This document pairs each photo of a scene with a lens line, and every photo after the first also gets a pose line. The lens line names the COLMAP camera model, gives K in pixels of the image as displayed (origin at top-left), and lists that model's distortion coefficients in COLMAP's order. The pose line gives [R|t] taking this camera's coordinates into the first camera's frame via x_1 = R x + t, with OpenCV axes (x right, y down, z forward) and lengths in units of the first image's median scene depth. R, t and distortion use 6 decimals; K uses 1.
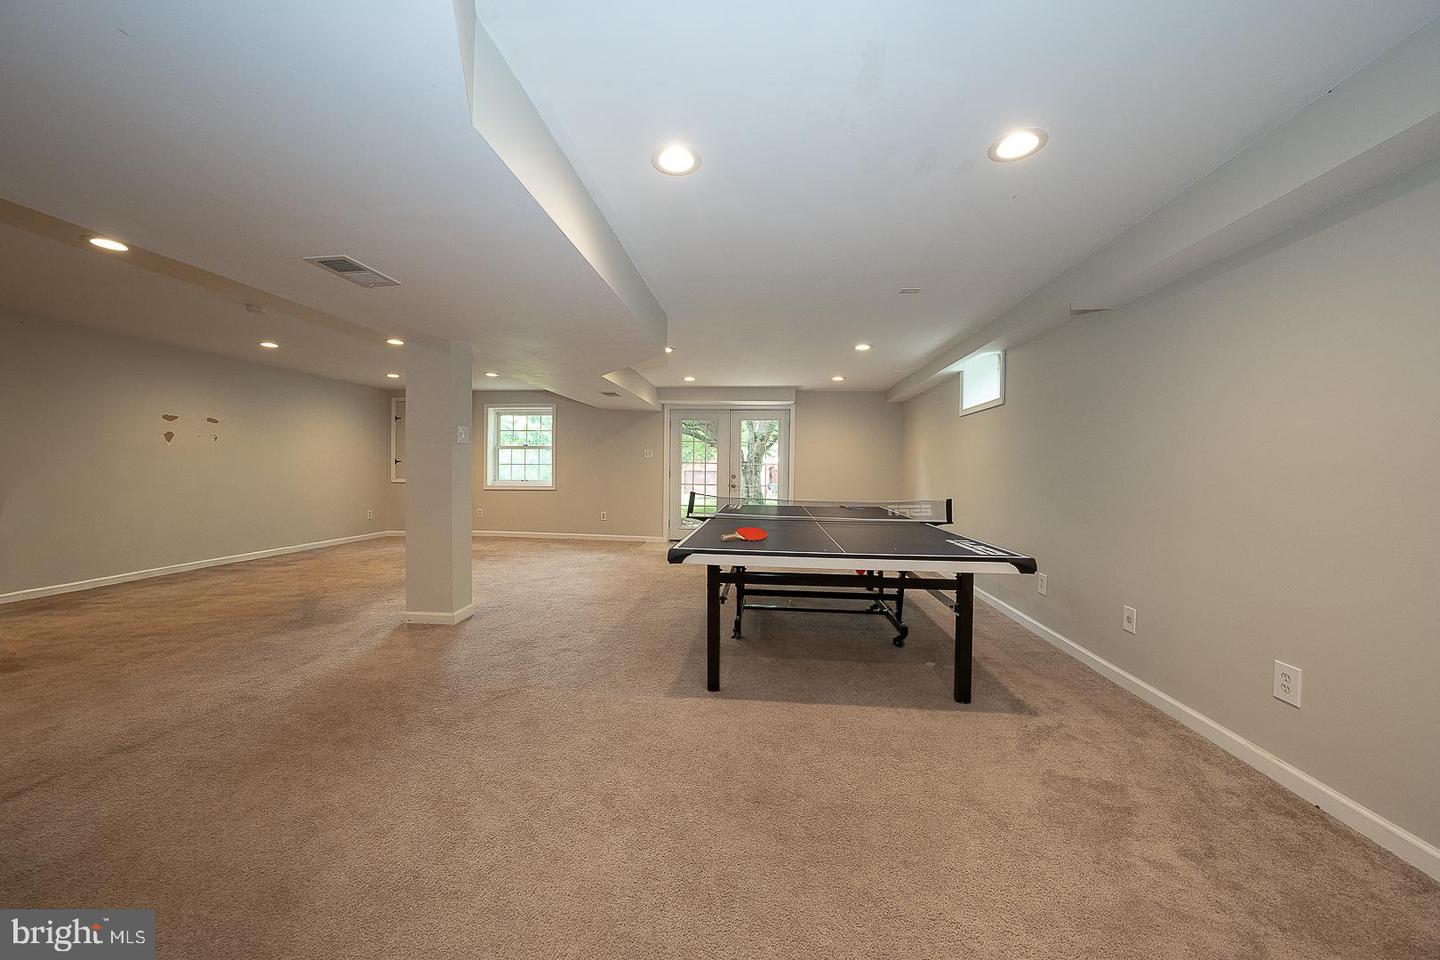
lens RADIAL K [[496.2, 0, 720.6], [0, 496.2, 475.5], [0, 0, 1]] dist [-0.022465, 0.001721]
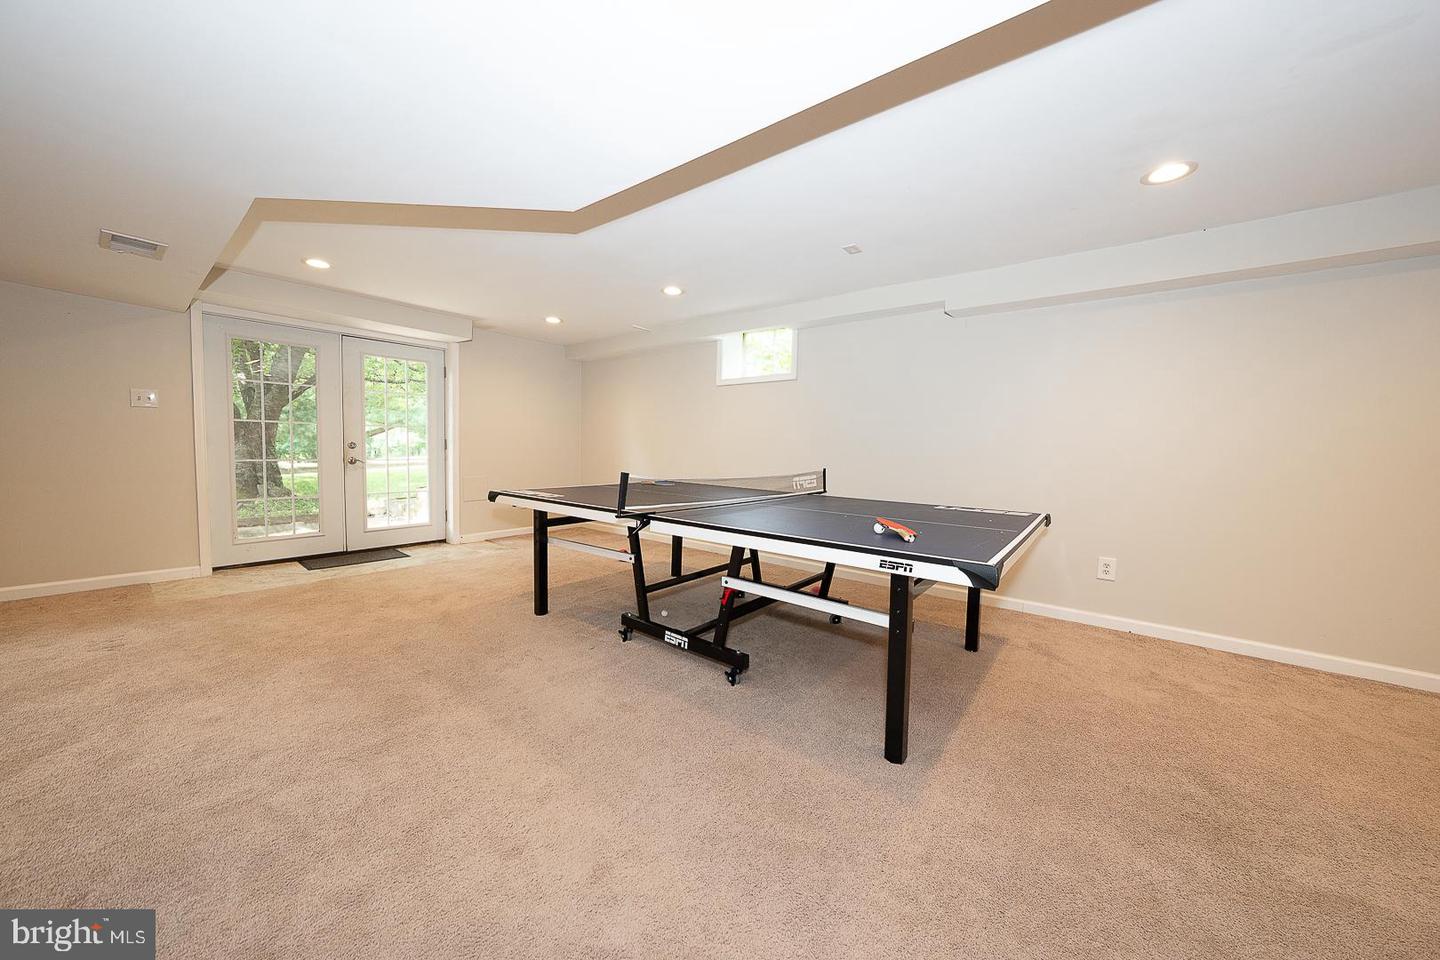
lens RADIAL K [[496.2, 0, 721.1], [0, 496.2, 476.9], [0, 0, 1]] dist [-0.022465, 0.001721]
pose [[0.543436, -0.053823, 0.837723, -0.374066], [-0.003185, 0.997803, 0.066174, -0.001874], [-0.839445, -0.038630, 0.542071, 0.454793]]
